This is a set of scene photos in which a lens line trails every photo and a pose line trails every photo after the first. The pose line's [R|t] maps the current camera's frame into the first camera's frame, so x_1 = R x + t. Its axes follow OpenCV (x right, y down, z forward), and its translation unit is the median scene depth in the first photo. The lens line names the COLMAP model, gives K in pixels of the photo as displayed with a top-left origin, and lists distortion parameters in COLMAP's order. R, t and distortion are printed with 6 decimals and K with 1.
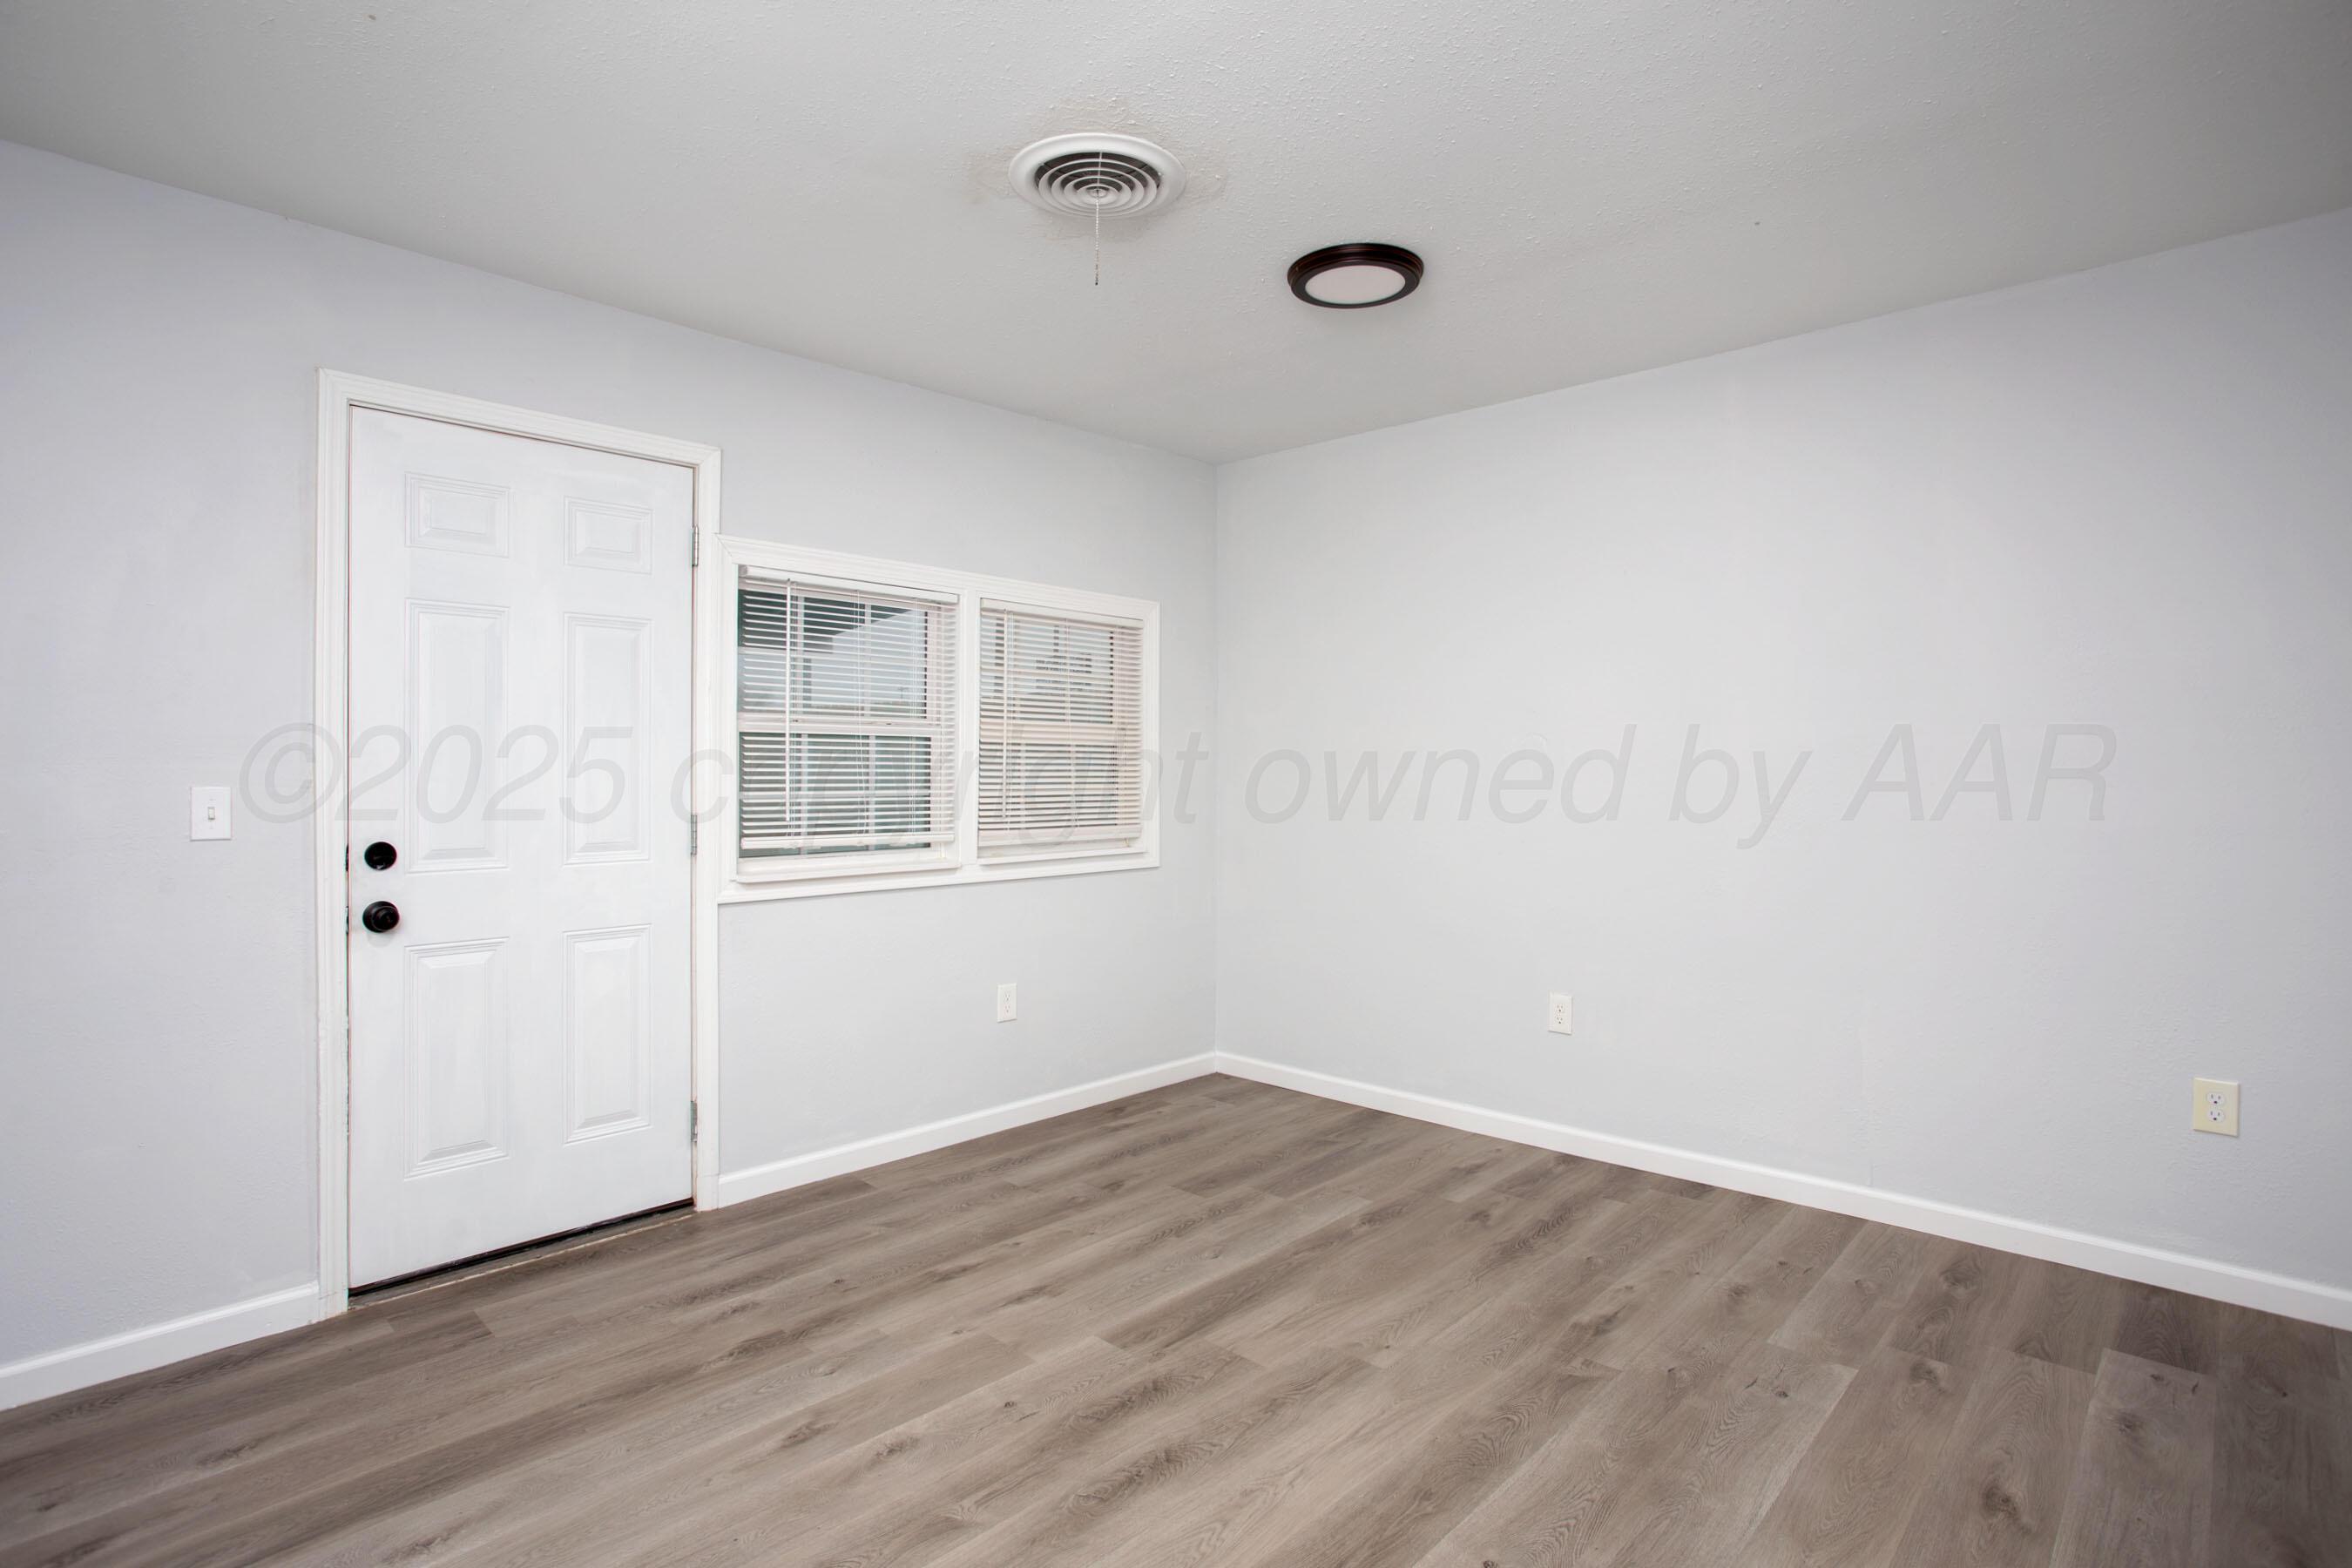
lens RADIAL K [[1169.4, 0, 1176.0], [0, 1169.4, 784.0], [0, 0, 1]] dist [-0.093538, 0.037907]
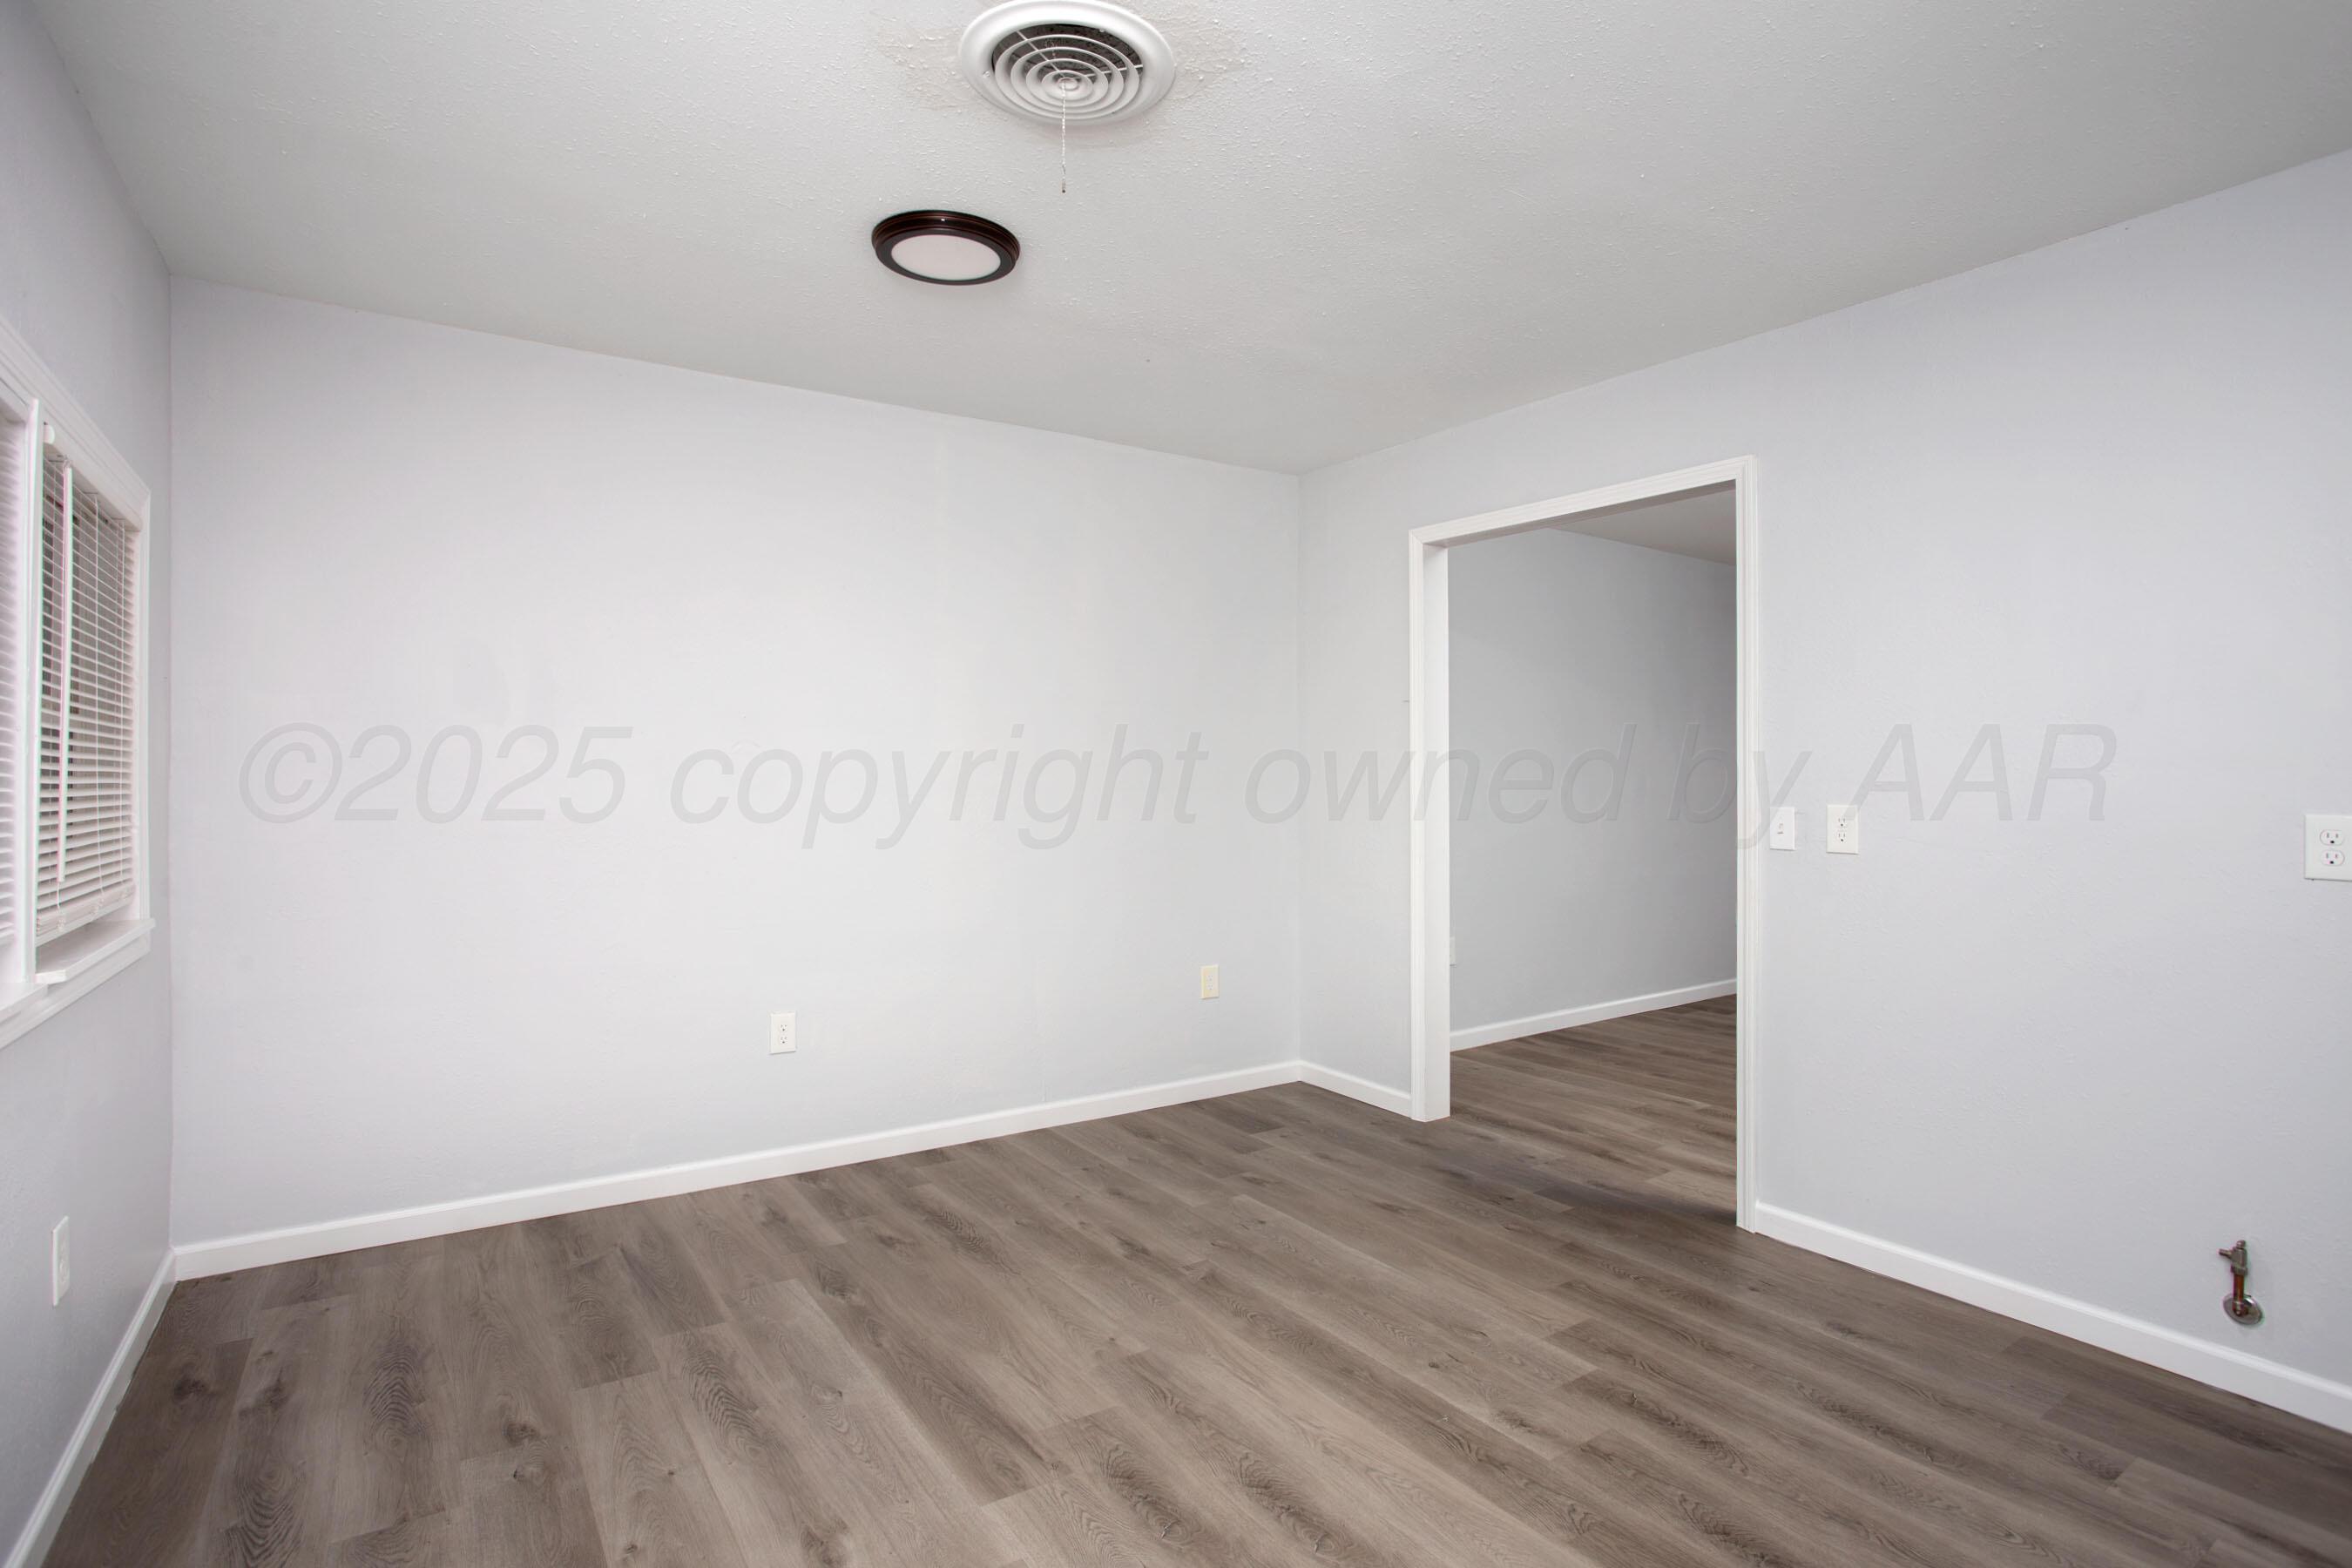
lens RADIAL K [[1169.4, 0, 1176.0], [0, 1169.4, 784.0], [0, 0, 1]] dist [-0.093538, 0.037907]
pose [[0.225409, -0.012793, 0.974180, -0.673130], [0.019263, 0.999777, 0.008672, -0.012567], [-0.974074, 0.016811, 0.225605, 0.590841]]
